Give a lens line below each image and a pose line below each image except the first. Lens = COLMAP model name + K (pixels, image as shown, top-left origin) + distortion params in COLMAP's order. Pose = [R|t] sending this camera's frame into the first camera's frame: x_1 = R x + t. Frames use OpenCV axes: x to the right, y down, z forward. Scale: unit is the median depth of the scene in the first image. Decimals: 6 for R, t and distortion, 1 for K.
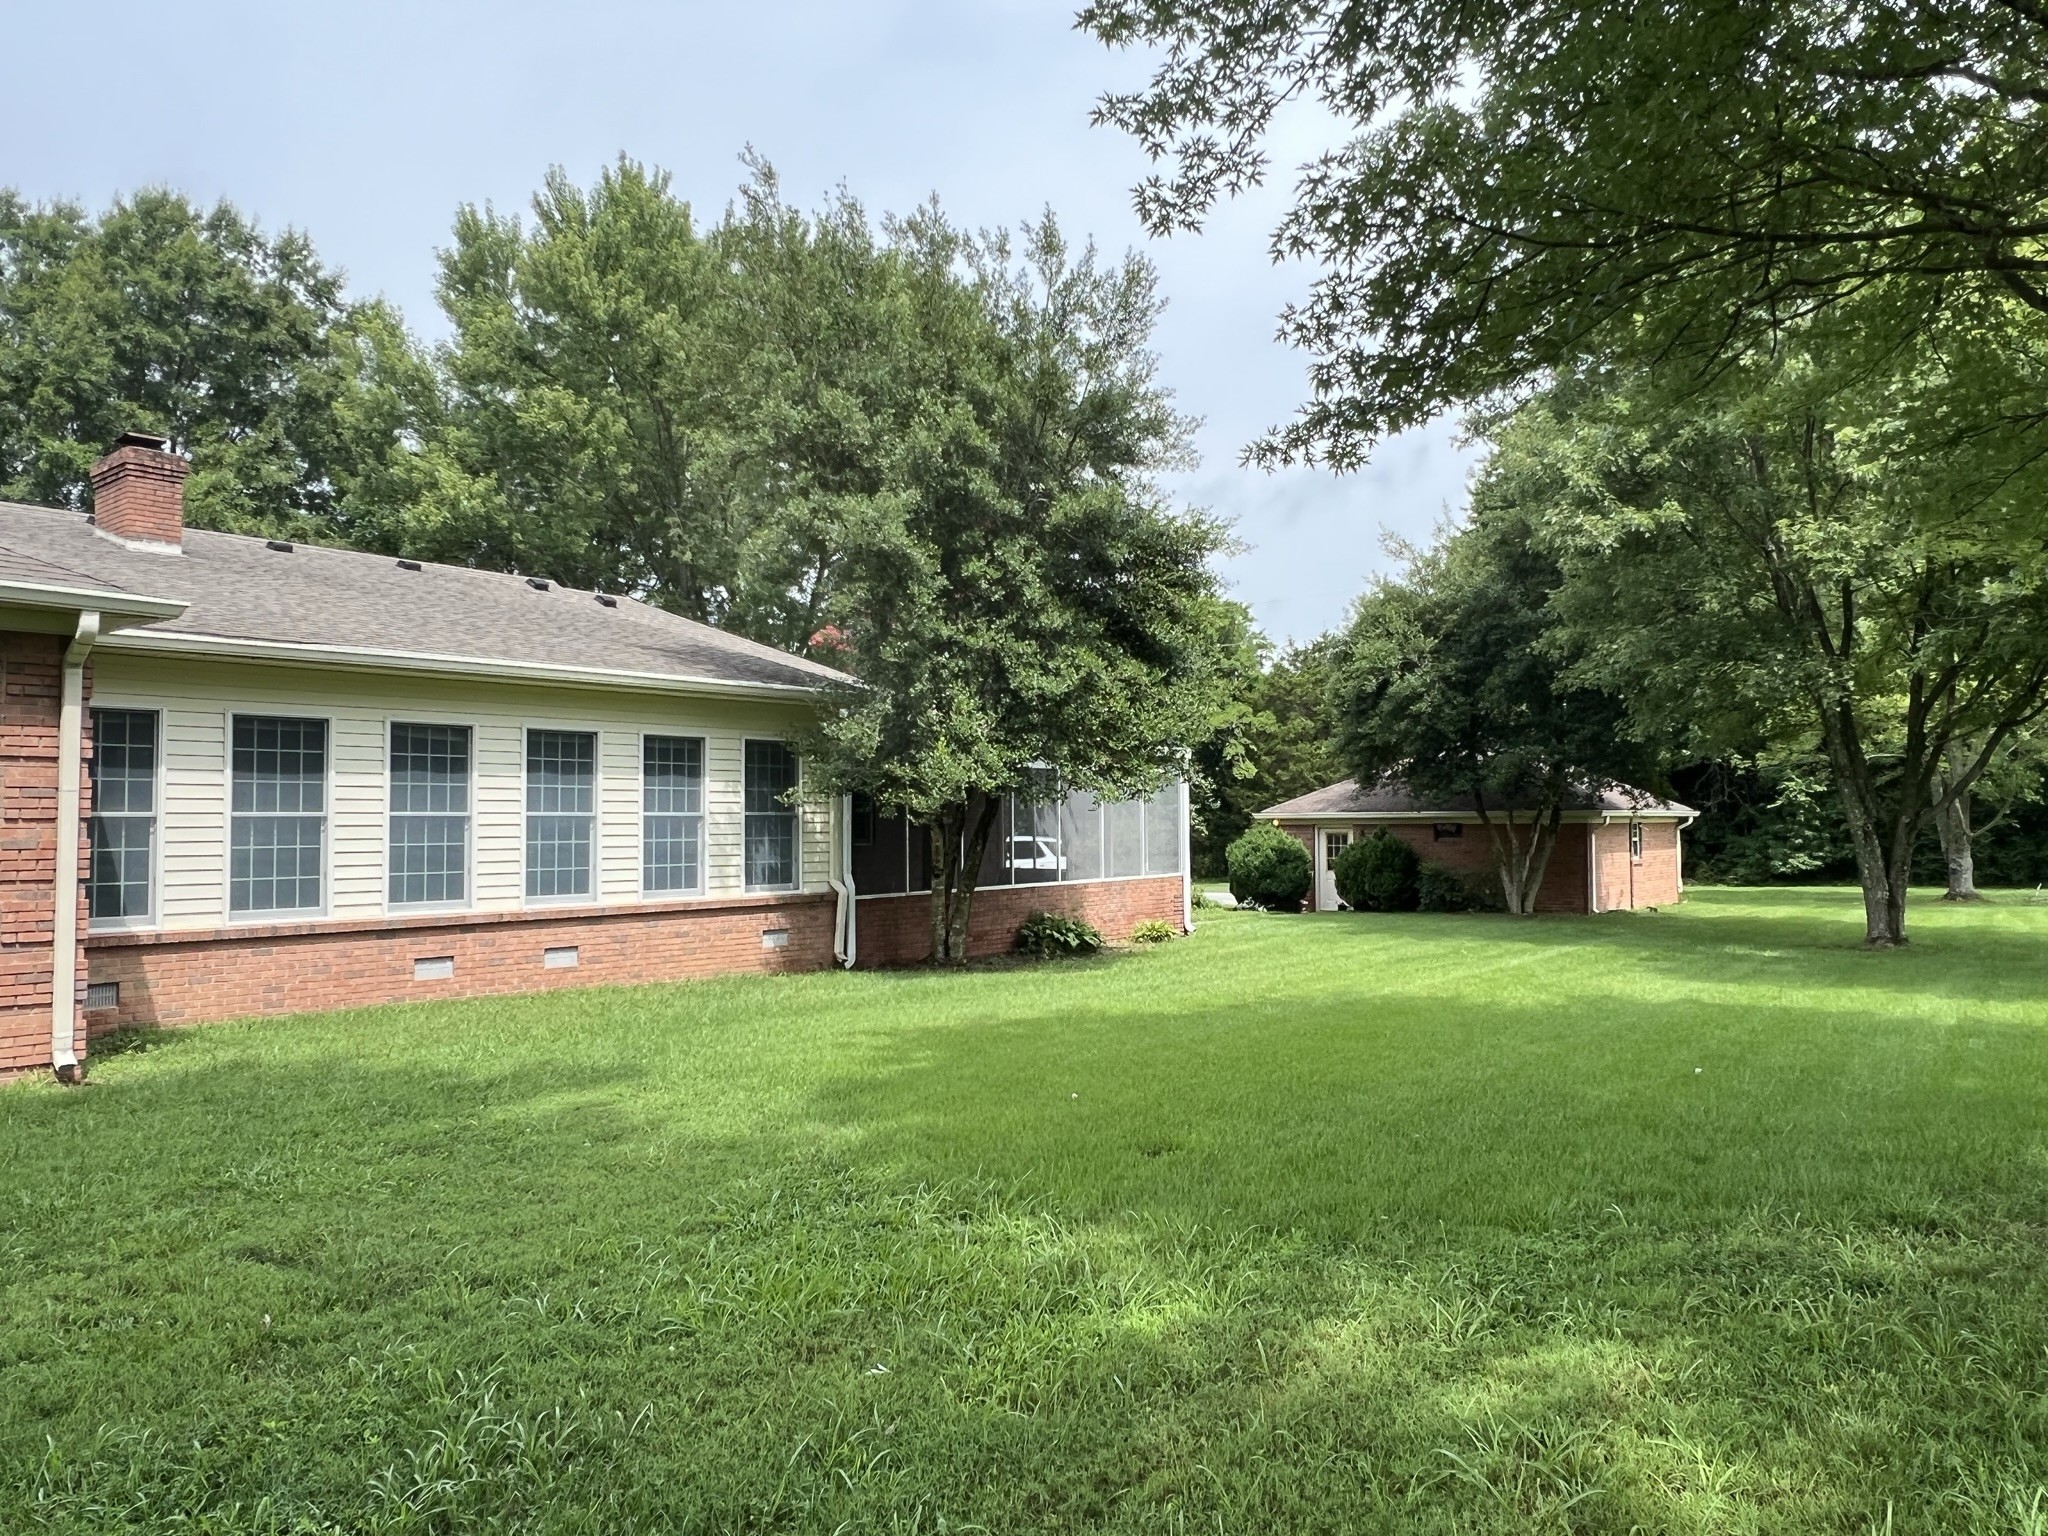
lens RADIAL K [[1577.5, 0, 1024.0], [0, 1577.5, 768.0], [0, 0, 1]] dist [0.043010, 0.007664]
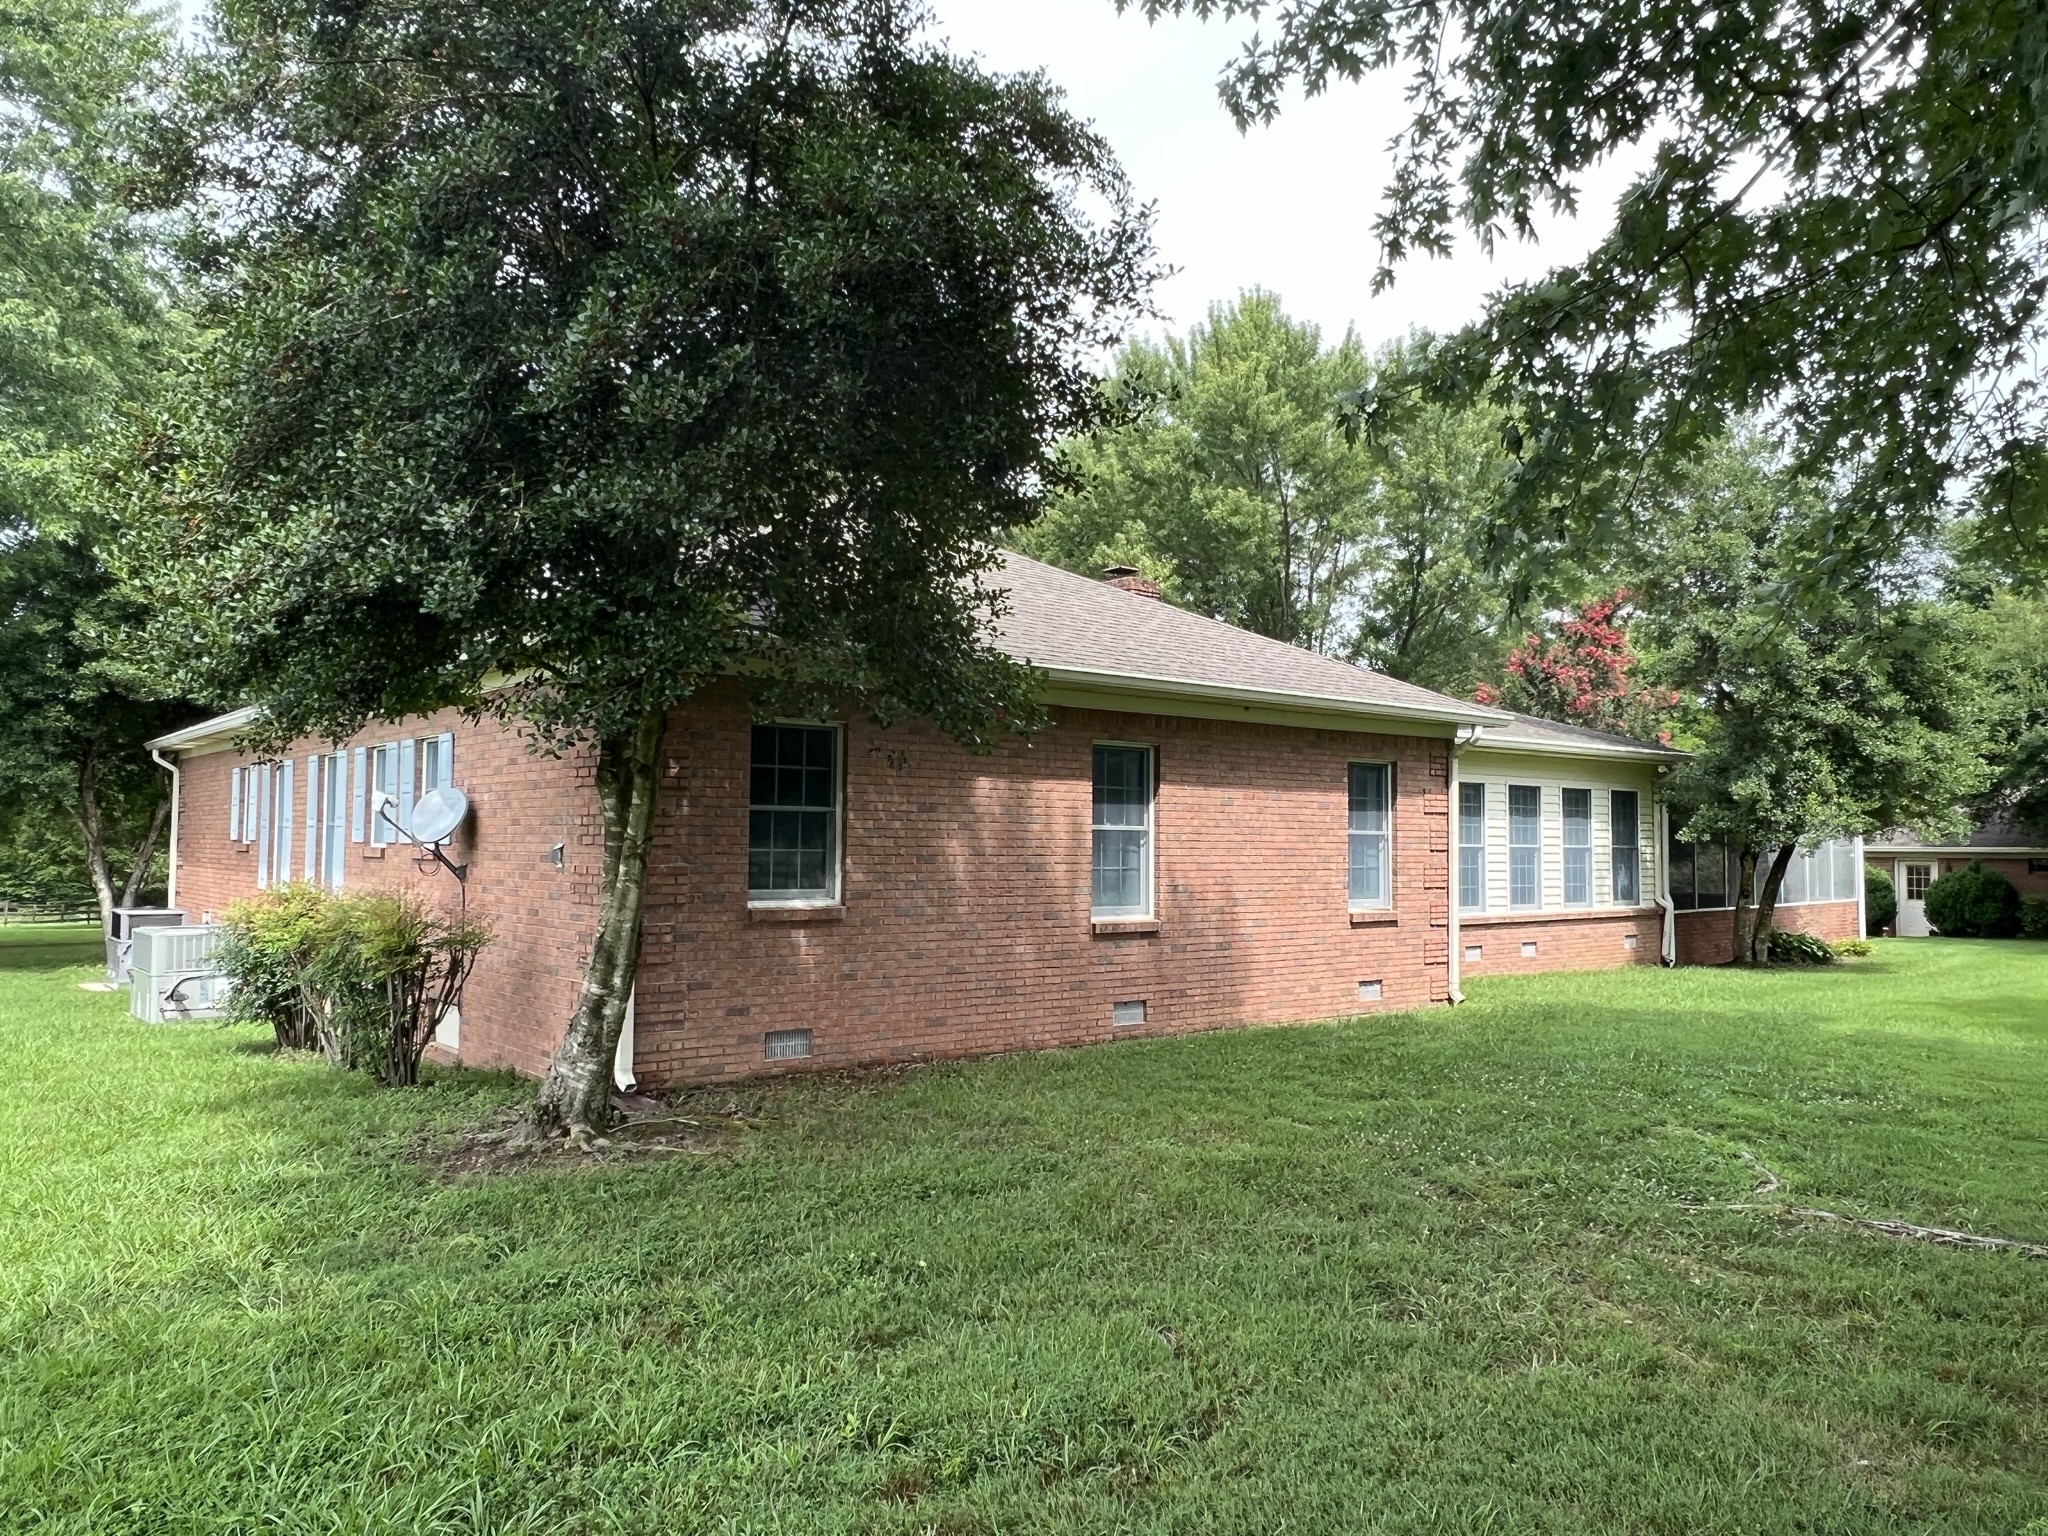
lens RADIAL K [[1577.5, 0, 1024.0], [0, 1577.5, 768.0], [0, 0, 1]] dist [0.043010, 0.007664]
pose [[0.984127, 0.004564, -0.177405, -0.420559], [-0.006770, 0.999907, -0.011830, -0.017512], [0.177335, 0.012843, 0.984067, -0.392170]]
